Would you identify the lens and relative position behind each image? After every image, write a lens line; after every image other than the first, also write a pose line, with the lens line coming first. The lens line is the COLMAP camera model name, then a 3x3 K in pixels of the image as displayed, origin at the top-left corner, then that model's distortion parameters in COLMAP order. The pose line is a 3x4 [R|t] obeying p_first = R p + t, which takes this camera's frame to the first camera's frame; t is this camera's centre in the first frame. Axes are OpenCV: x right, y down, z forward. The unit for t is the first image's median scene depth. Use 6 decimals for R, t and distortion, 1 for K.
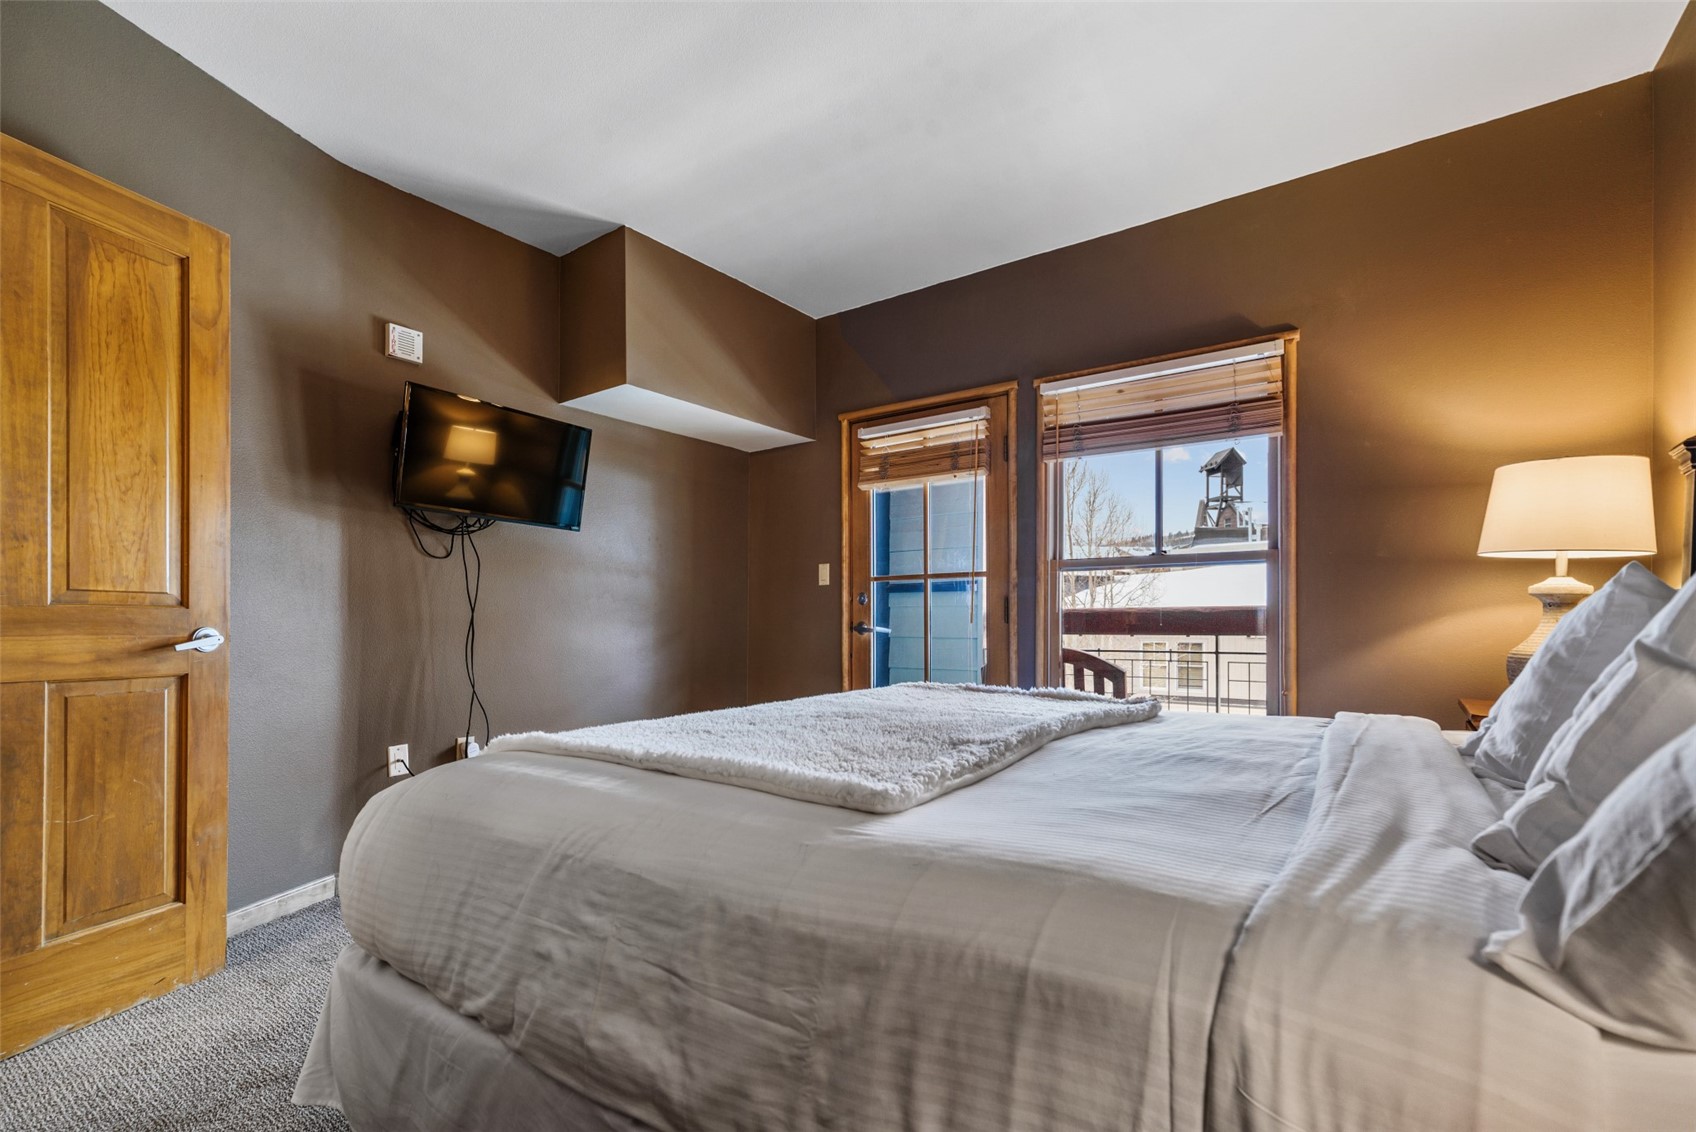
lens RADIAL K [[752.9, 0, 851.5], [0, 752.9, 619.9], [0, 0, 1]] dist [0.010557, 0.000358]
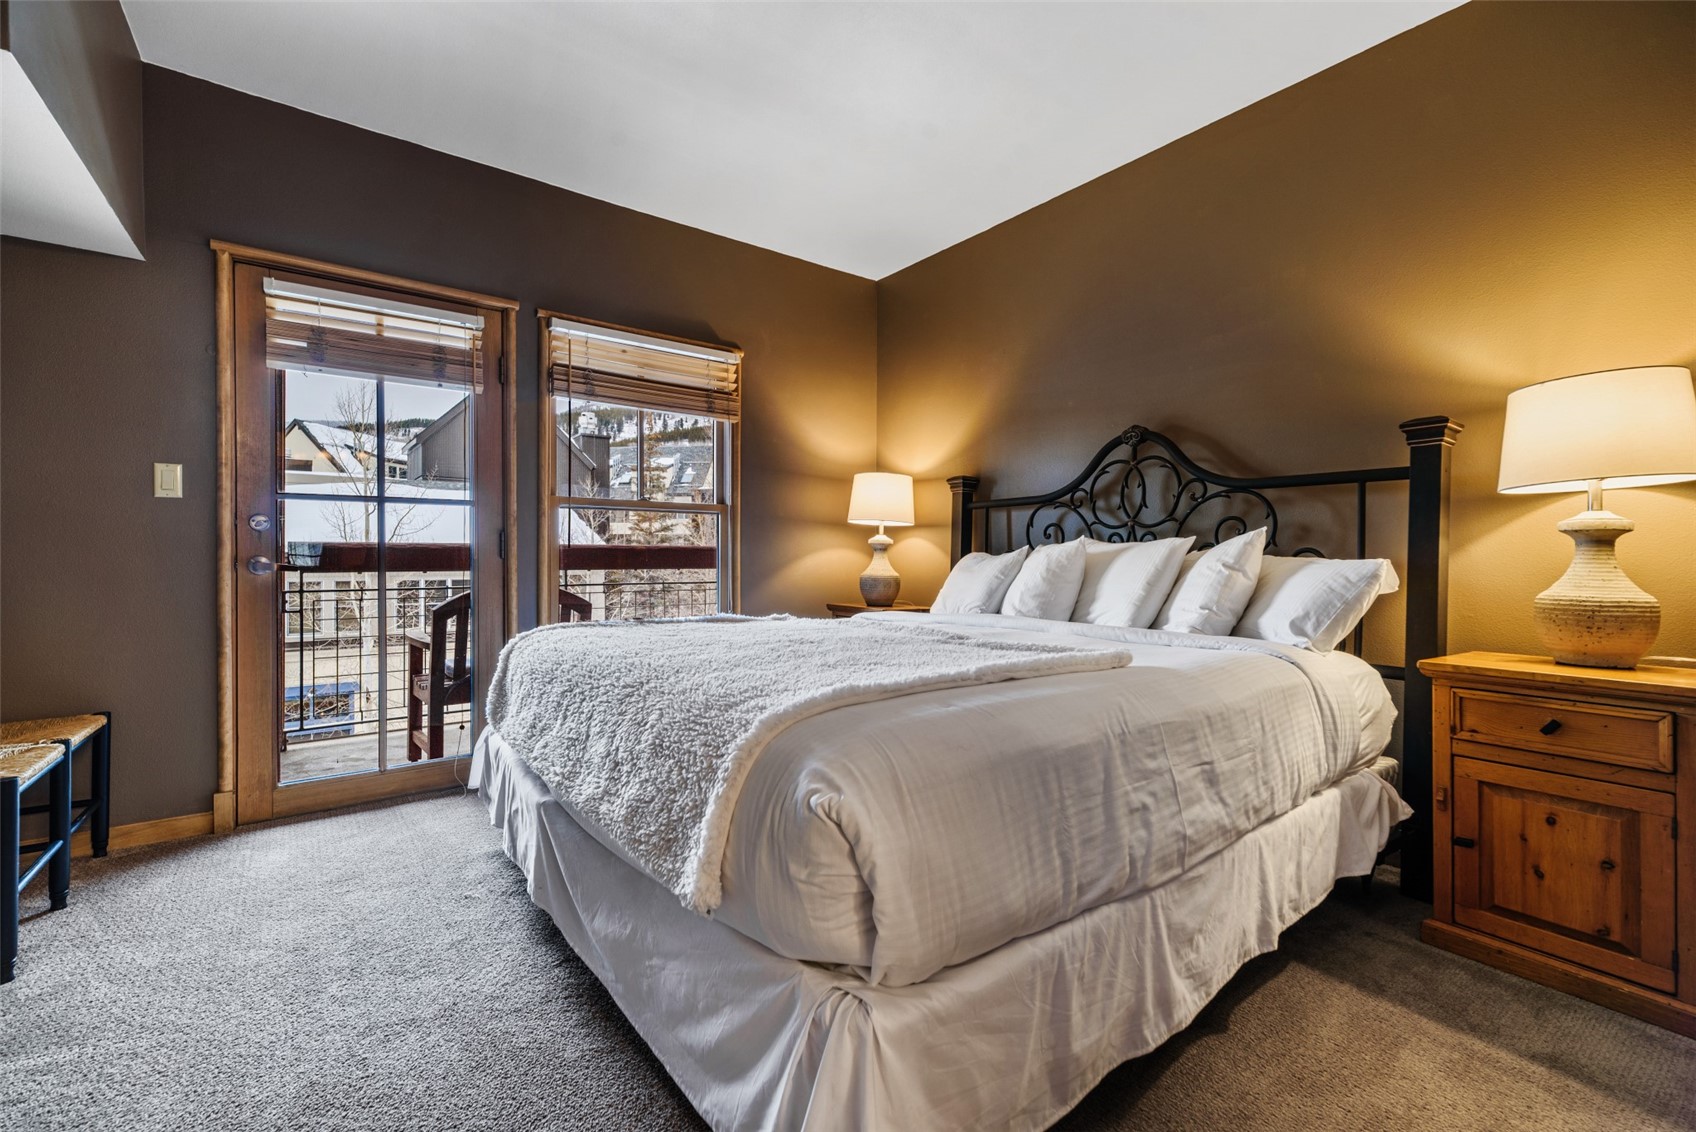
lens RADIAL K [[727.6, 0, 848.0], [0, 727.6, 566.0], [0, 0, 1]] dist [0.008761, 0.000102]
pose [[0.318078, -0.006497, 0.948042, -0.469797], [-0.004660, 0.999954, 0.008416, 0.003283], [-0.948053, -0.007095, 0.318033, 0.285225]]
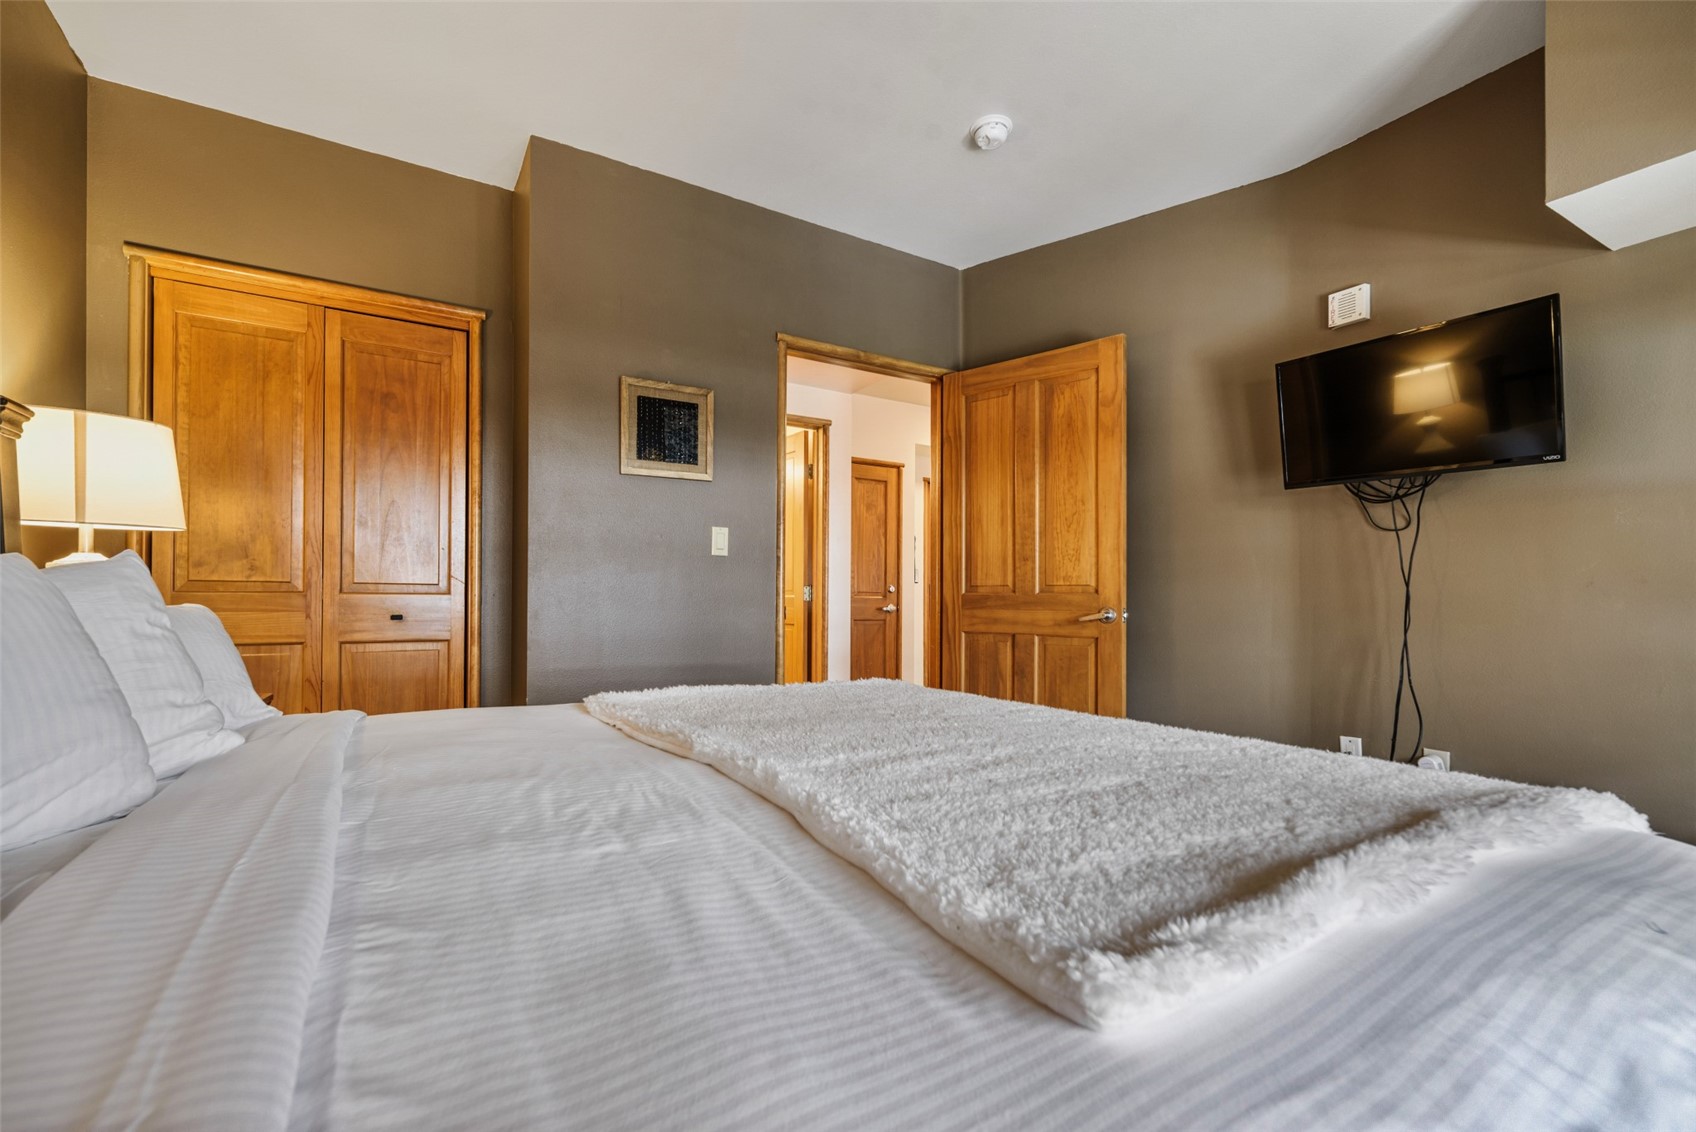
lens RADIAL K [[752.9, 0, 851.5], [0, 752.9, 619.9], [0, 0, 1]] dist [0.010557, 0.000358]
pose [[-0.391426, 0.019024, -0.920013, 0.817697], [-0.003377, 0.999750, 0.022109, 0.004006], [0.920203, 0.011761, -0.391264, 1.278615]]
